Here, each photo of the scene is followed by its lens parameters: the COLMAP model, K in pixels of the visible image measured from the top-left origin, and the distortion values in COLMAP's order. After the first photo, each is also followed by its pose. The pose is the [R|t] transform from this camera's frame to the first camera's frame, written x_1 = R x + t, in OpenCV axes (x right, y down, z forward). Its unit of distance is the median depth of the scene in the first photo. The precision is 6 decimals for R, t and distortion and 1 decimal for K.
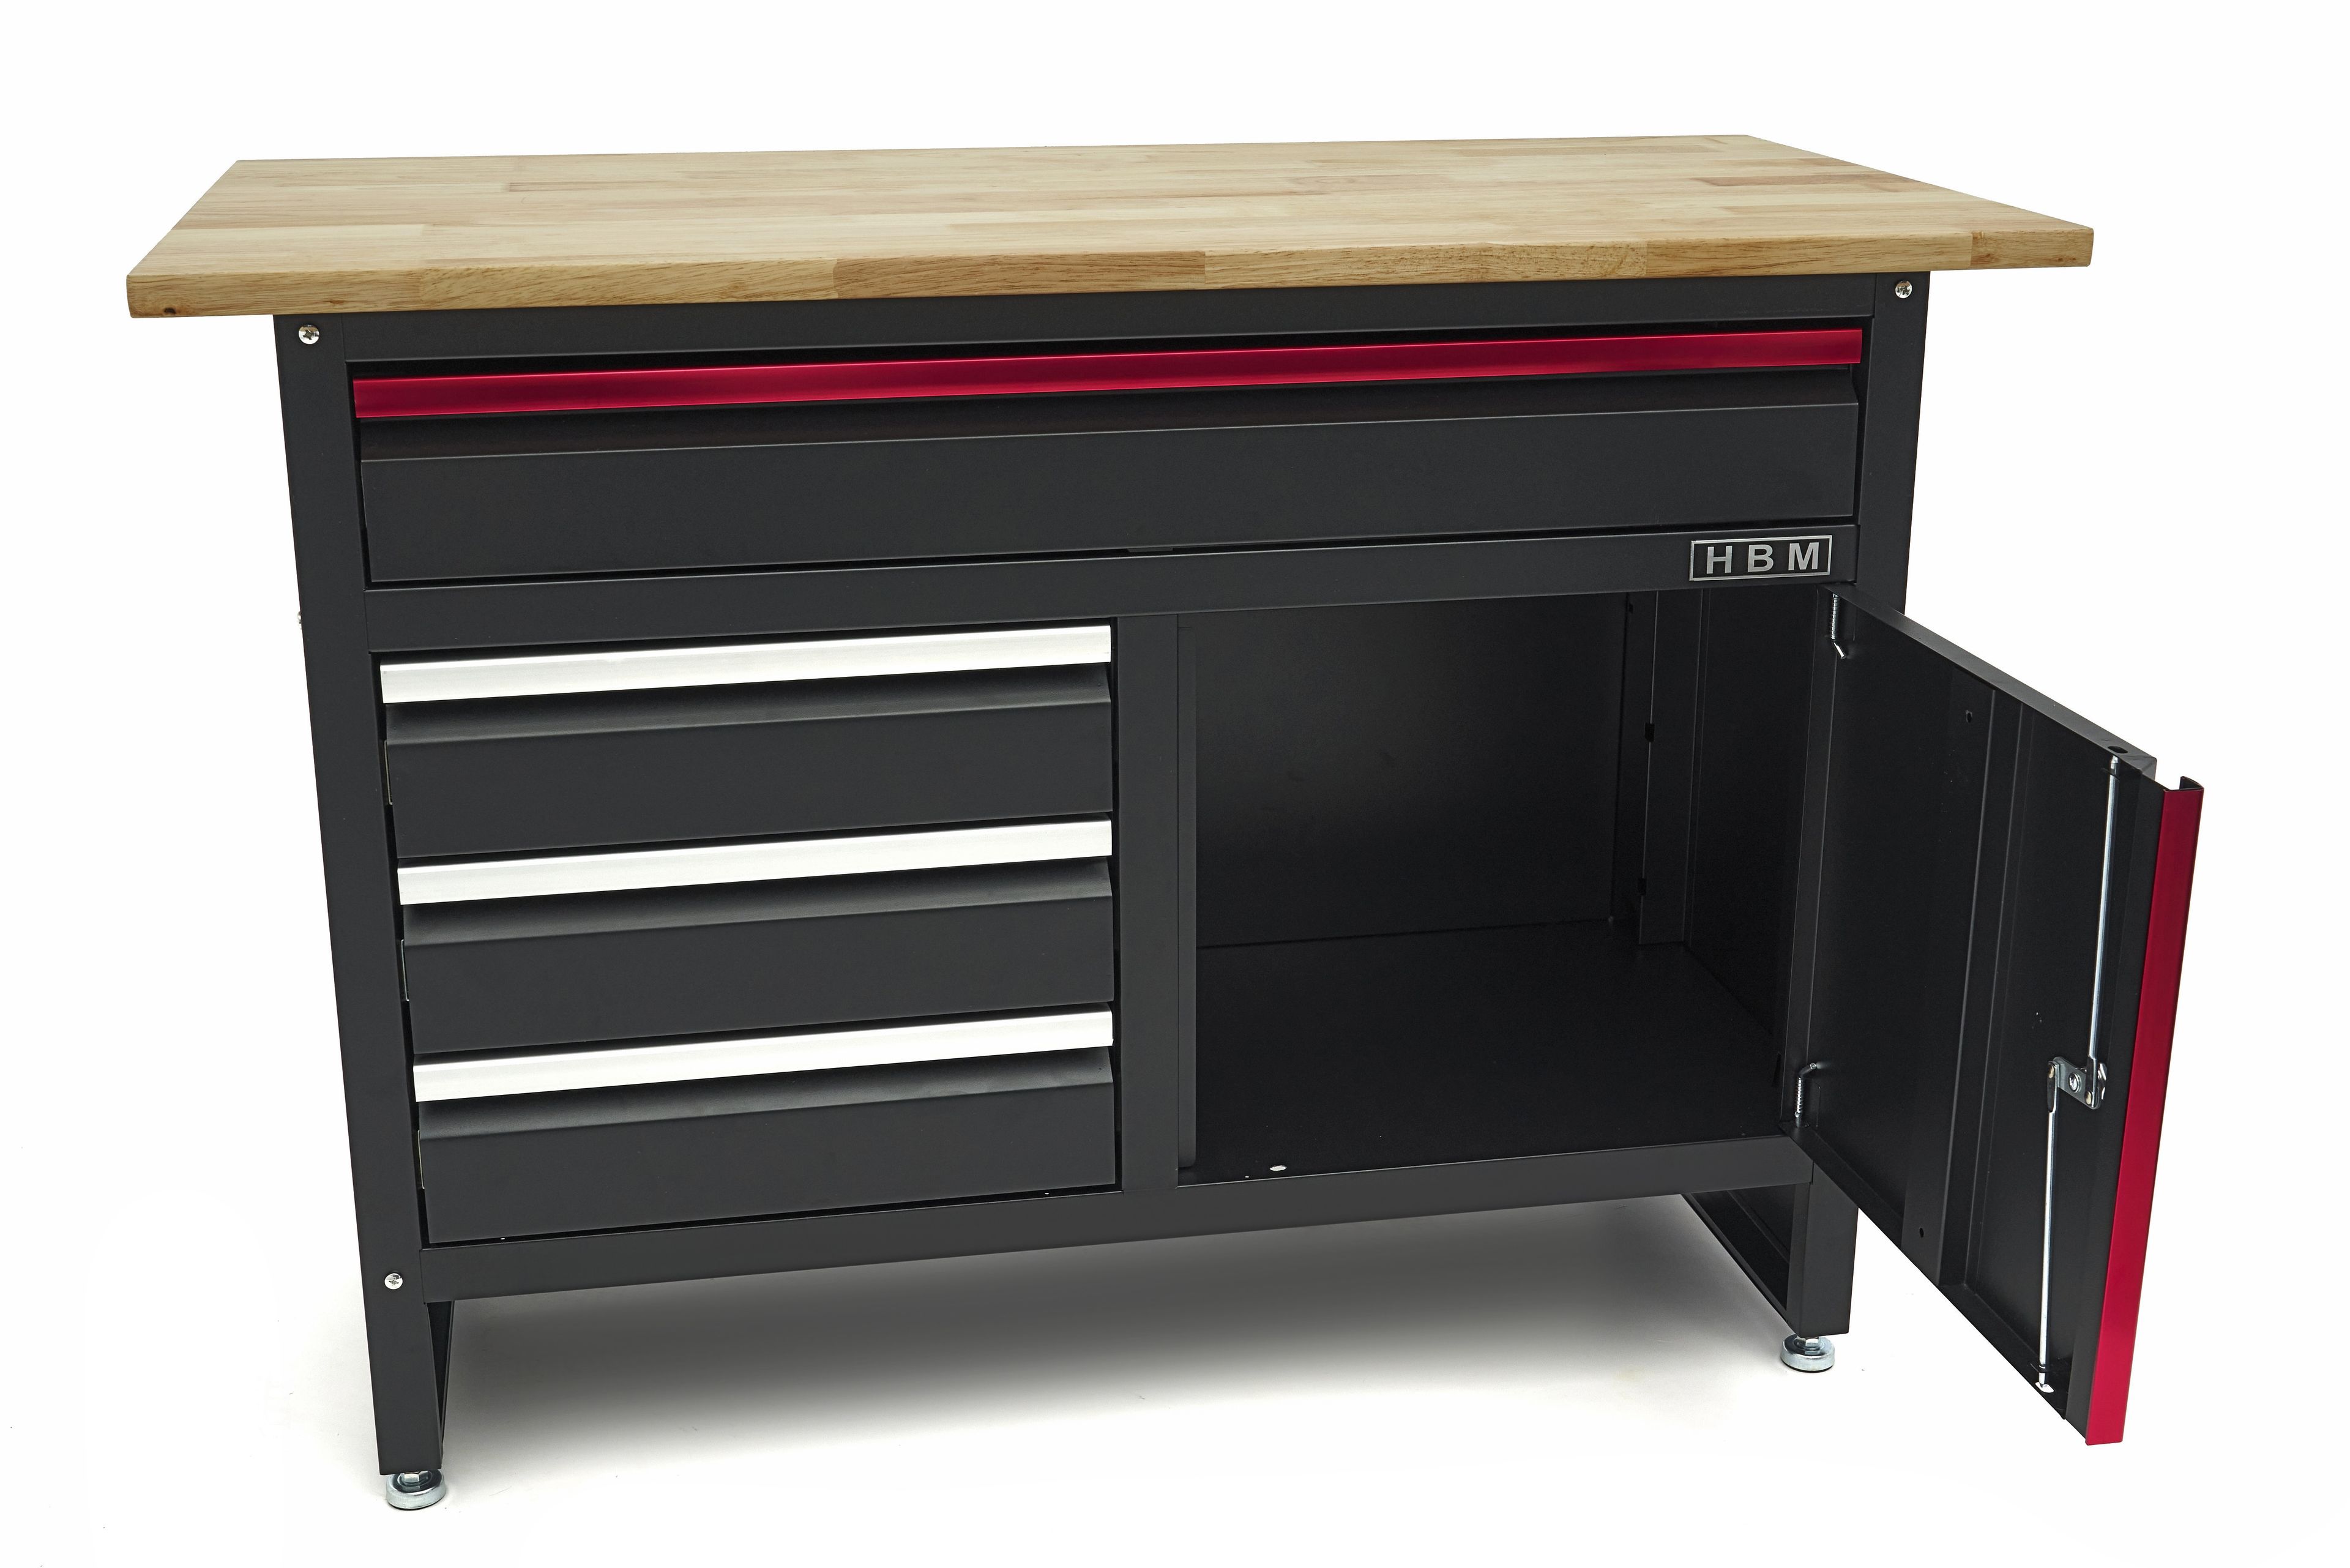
lens RADIAL K [[2935.2, 0, 1186.7], [0, 2935.2, 769.9], [0, 0, 1]] dist [-0.024674, -0.000939]
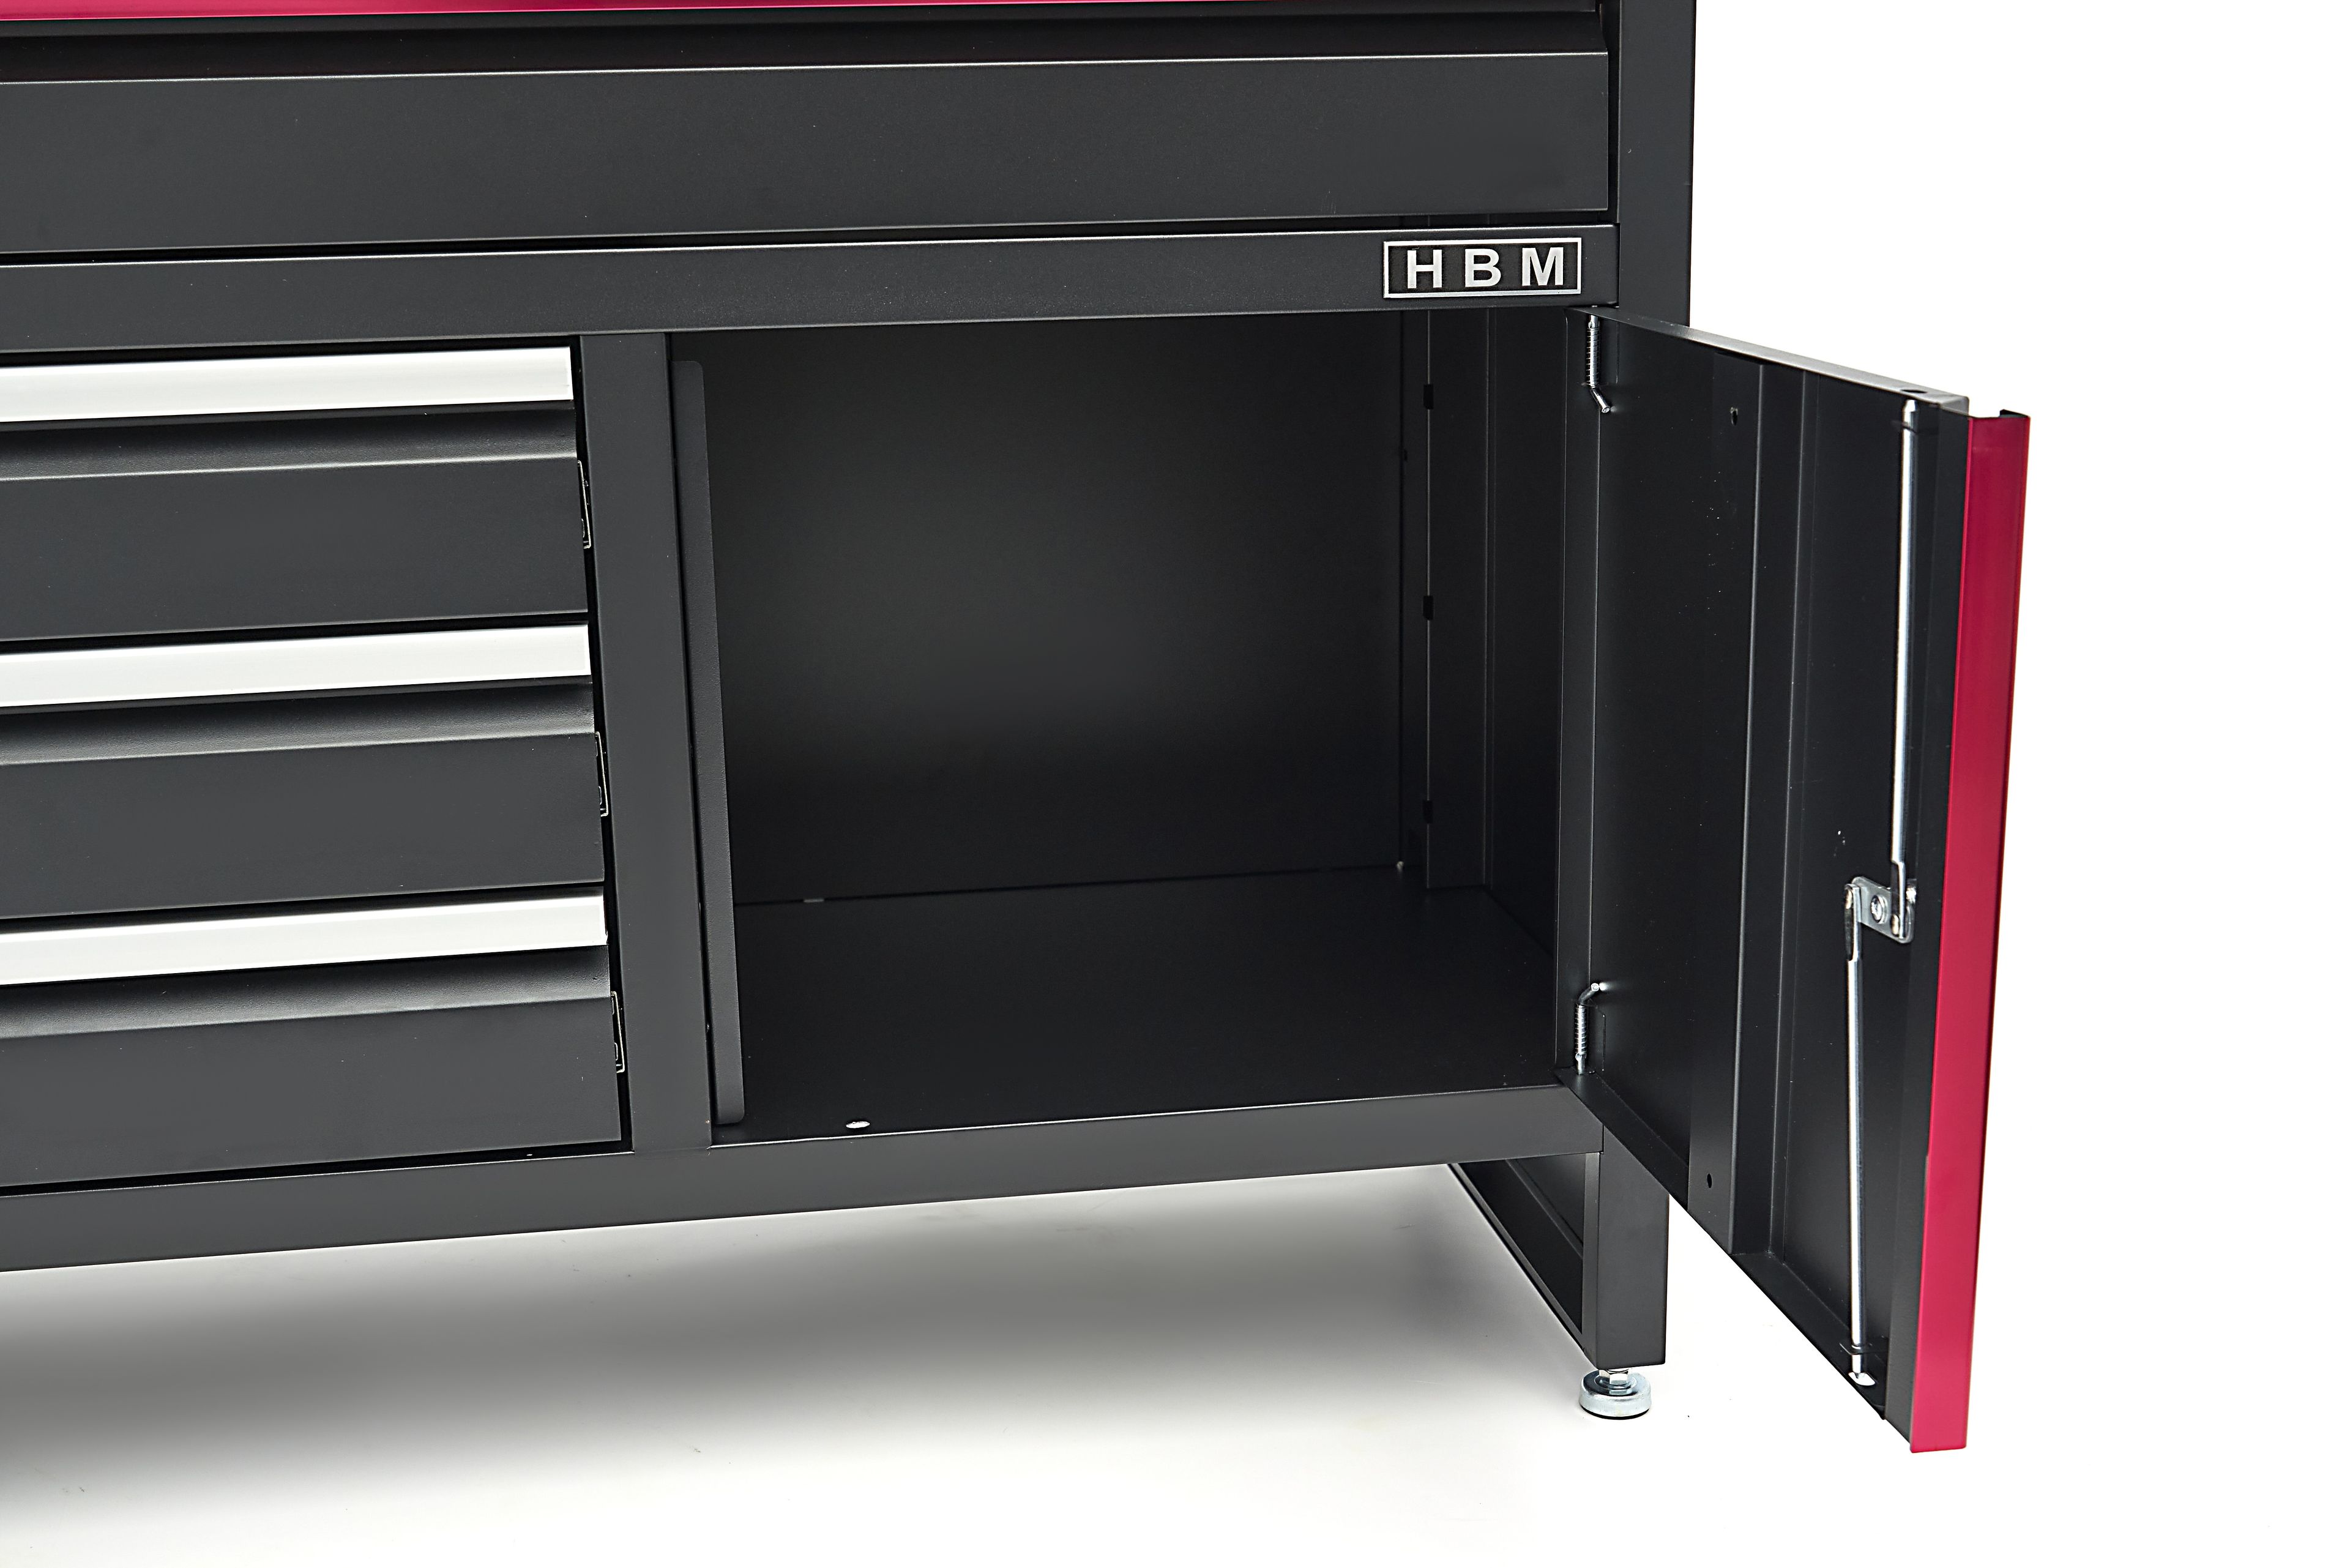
lens RADIAL K [[2935.2, 0, 1186.7], [0, 2935.2, 769.9], [0, 0, 1]] dist [-0.024674, -0.000939]
pose [[0.999519, -0.011089, -0.028968, 0.149204], [0.008880, 0.997121, -0.075301, 0.113409], [0.029720, 0.075007, 0.996740, 0.290670]]
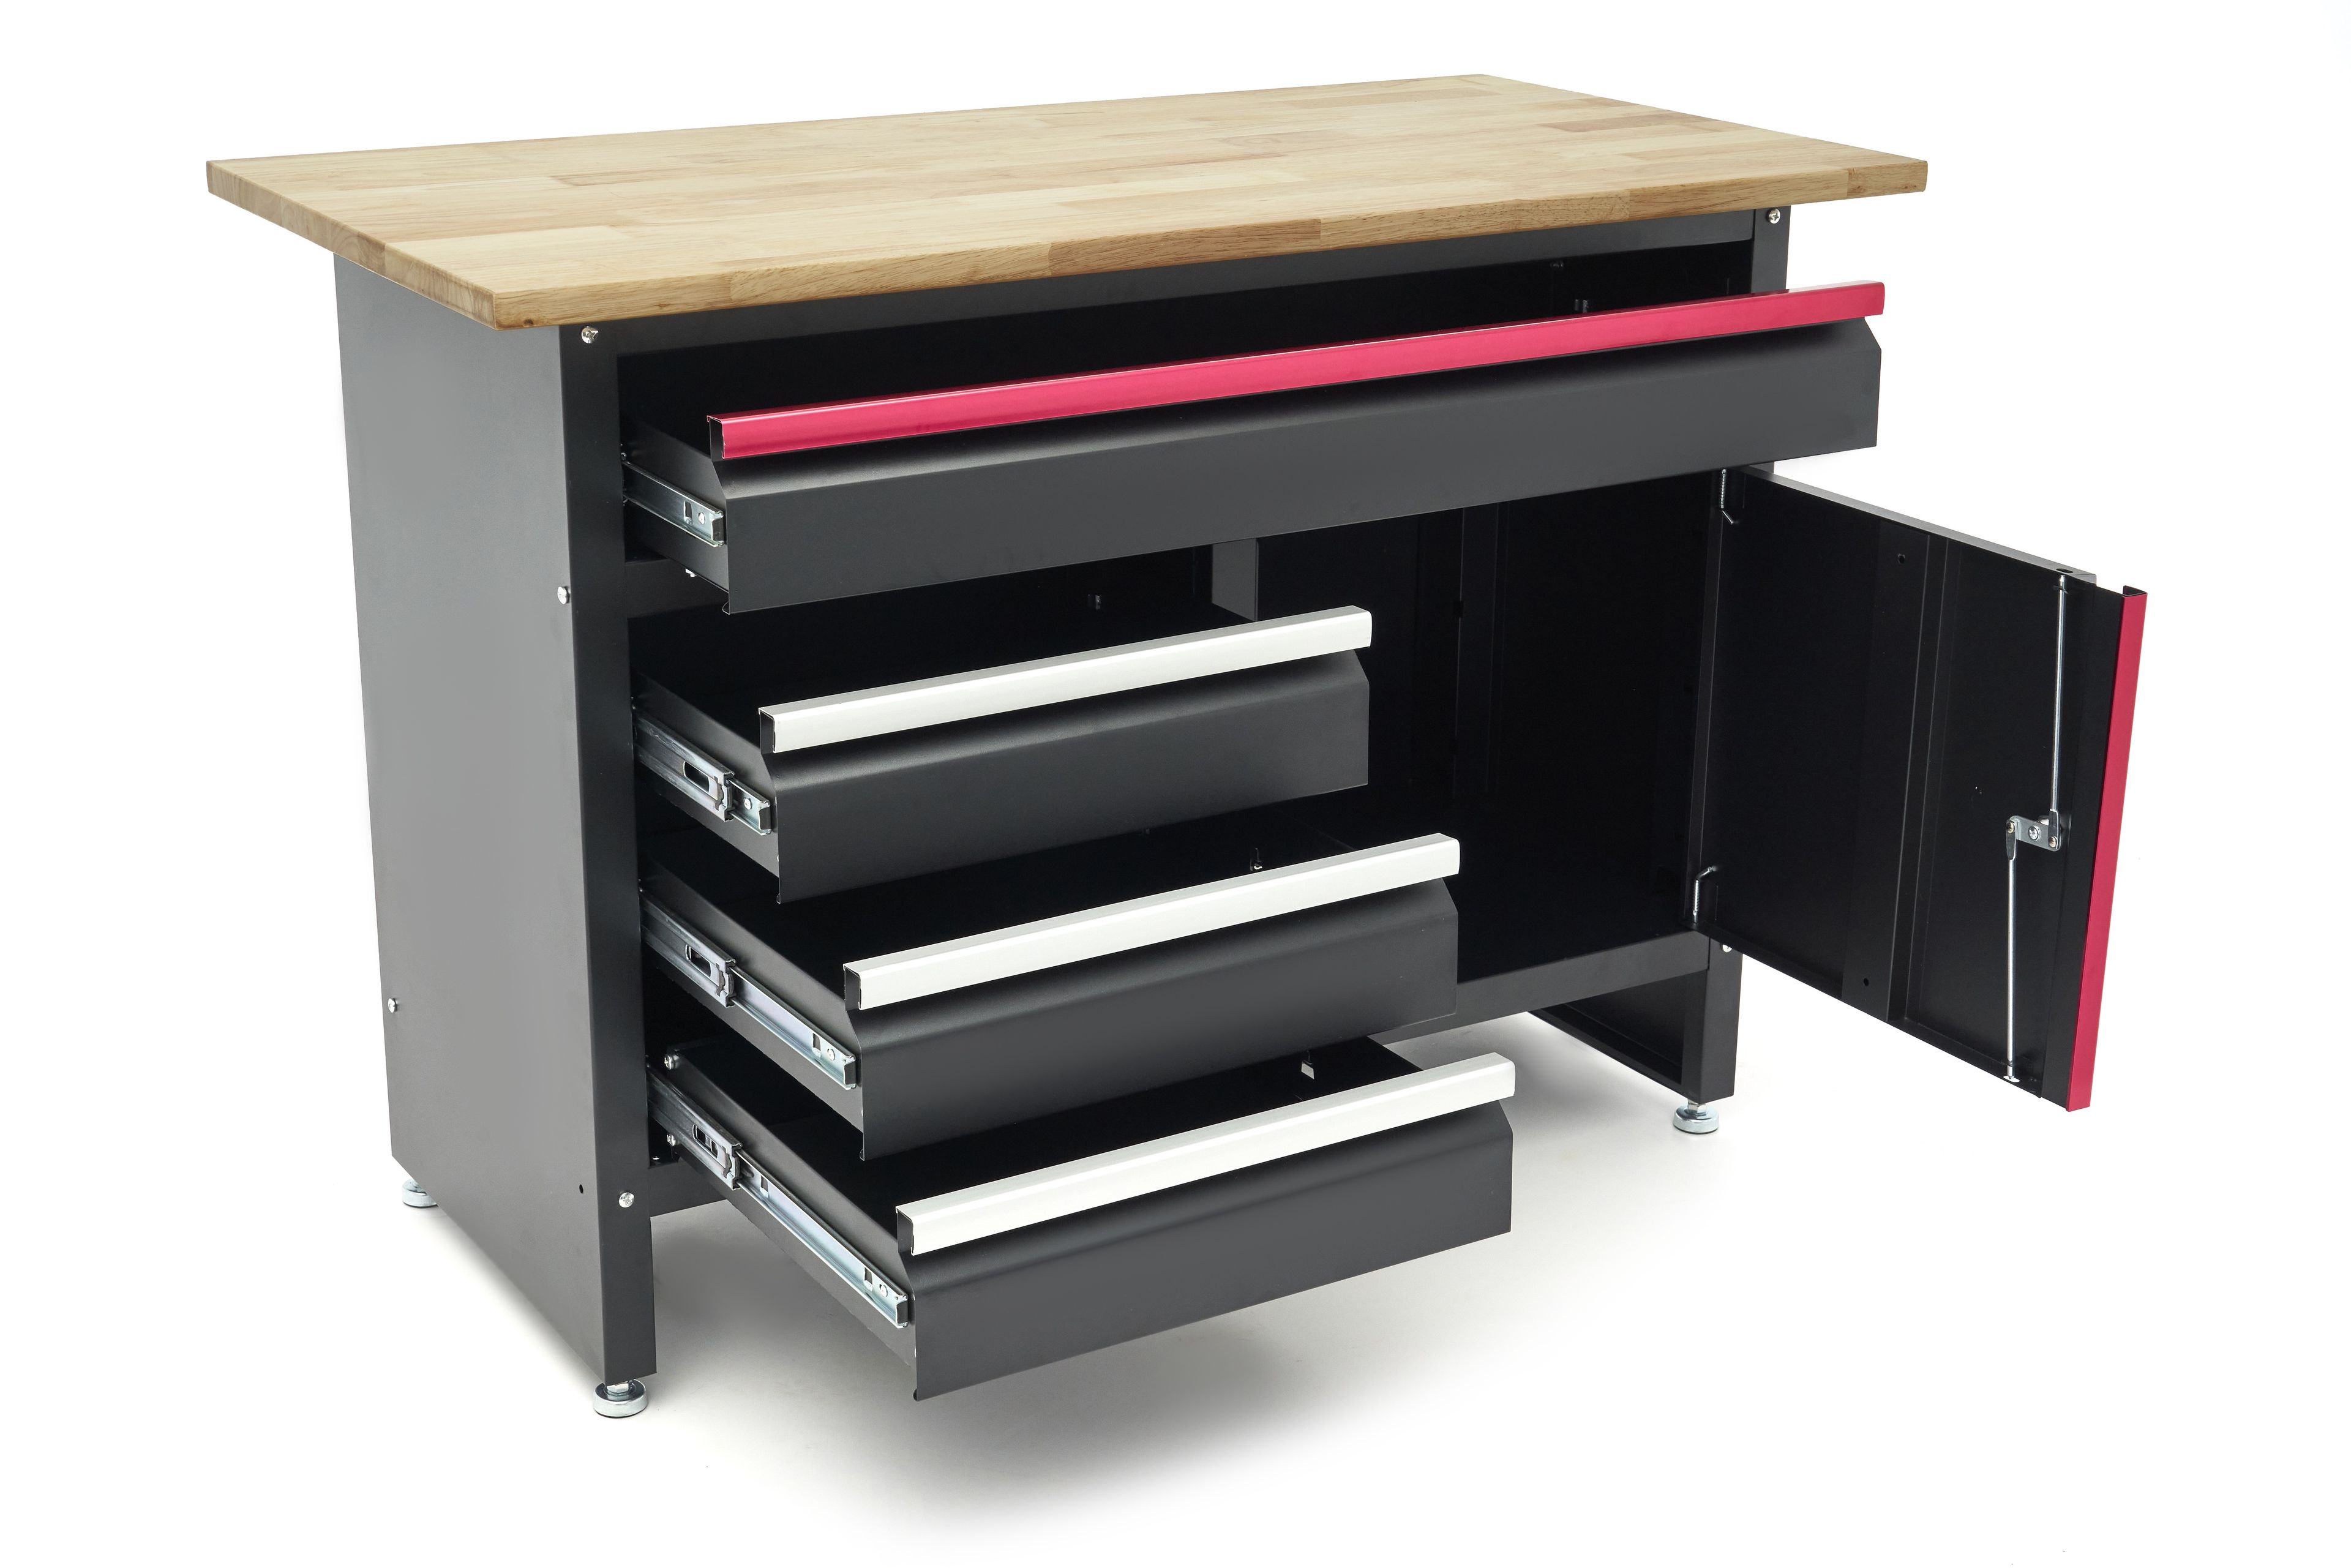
lens RADIAL K [[3500.9, 0, 1175.5], [0, 3500.9, 784.0], [0, 0, 1]] dist [-0.012798, -0.017994]
pose [[0.939528, -0.102247, 0.326853, -0.503556], [0.096041, 0.994758, 0.035114, -0.004504], [-0.328730, -0.001599, 0.944423, -0.299551]]
